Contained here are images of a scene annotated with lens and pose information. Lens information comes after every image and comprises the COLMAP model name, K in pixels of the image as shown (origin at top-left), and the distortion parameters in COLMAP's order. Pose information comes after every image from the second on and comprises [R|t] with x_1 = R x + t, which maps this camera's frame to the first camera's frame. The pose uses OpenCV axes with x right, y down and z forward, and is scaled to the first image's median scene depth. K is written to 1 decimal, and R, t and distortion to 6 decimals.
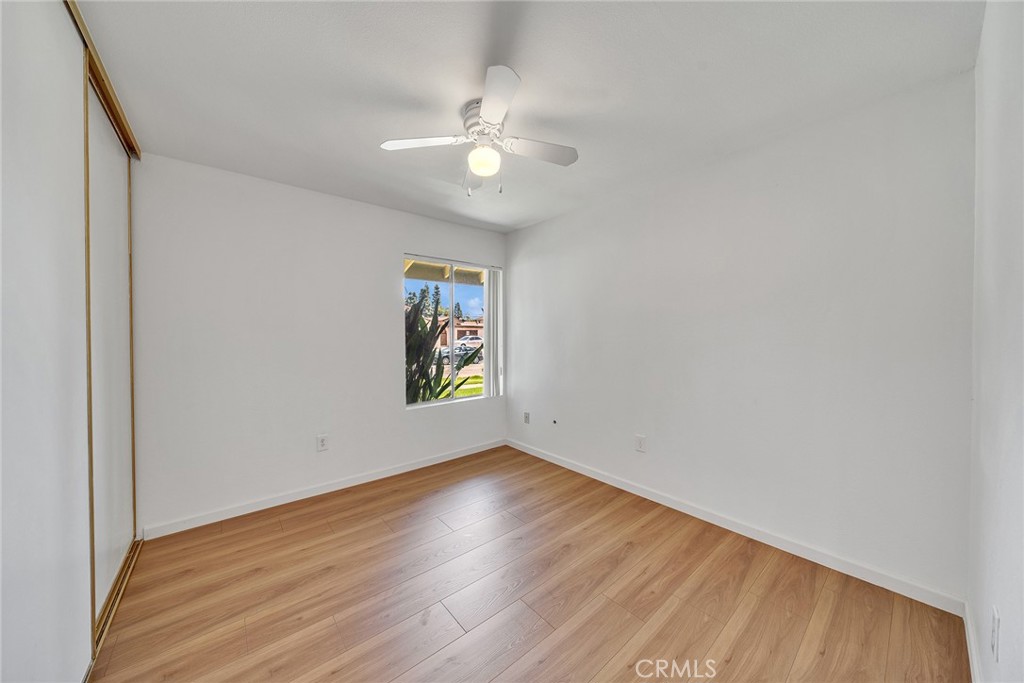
lens RADIAL K [[343.3, 0, 508.8], [0, 343.3, 337.7], [0, 0, 1]] dist [-0.018982, -0.000240]
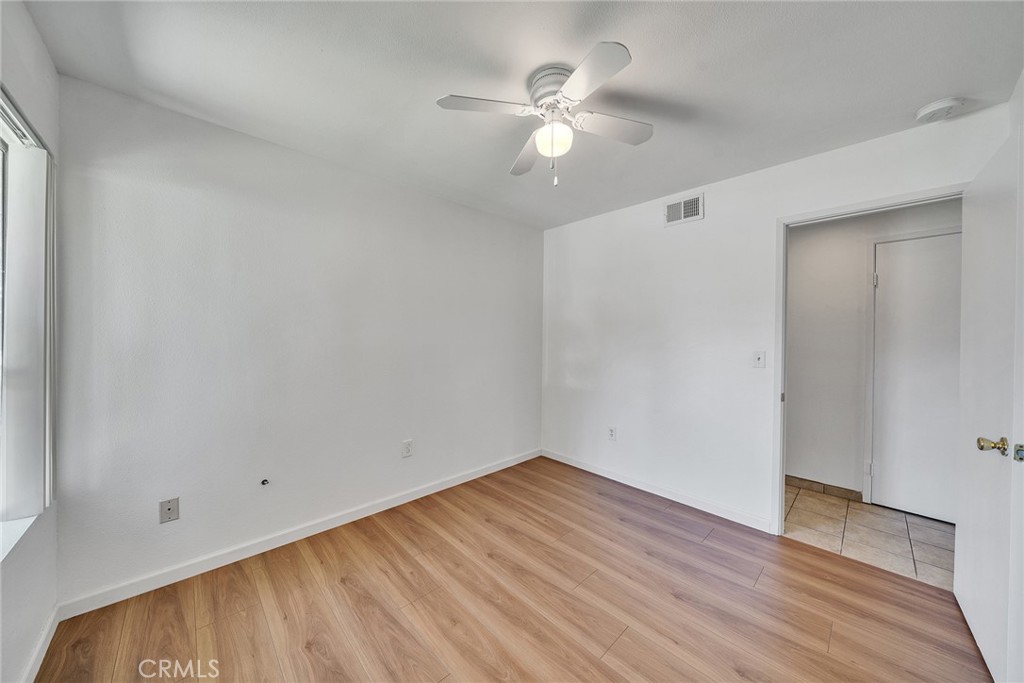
lens RADIAL K [[343.3, 0, 508.4], [0, 343.3, 339.7], [0, 0, 1]] dist [-0.018982, -0.000240]
pose [[-0.064769, -0.007901, 0.997869, -0.619406], [0.003441, 0.999961, 0.008141, -0.008225], [-0.997894, 0.003961, -0.064739, 0.789394]]
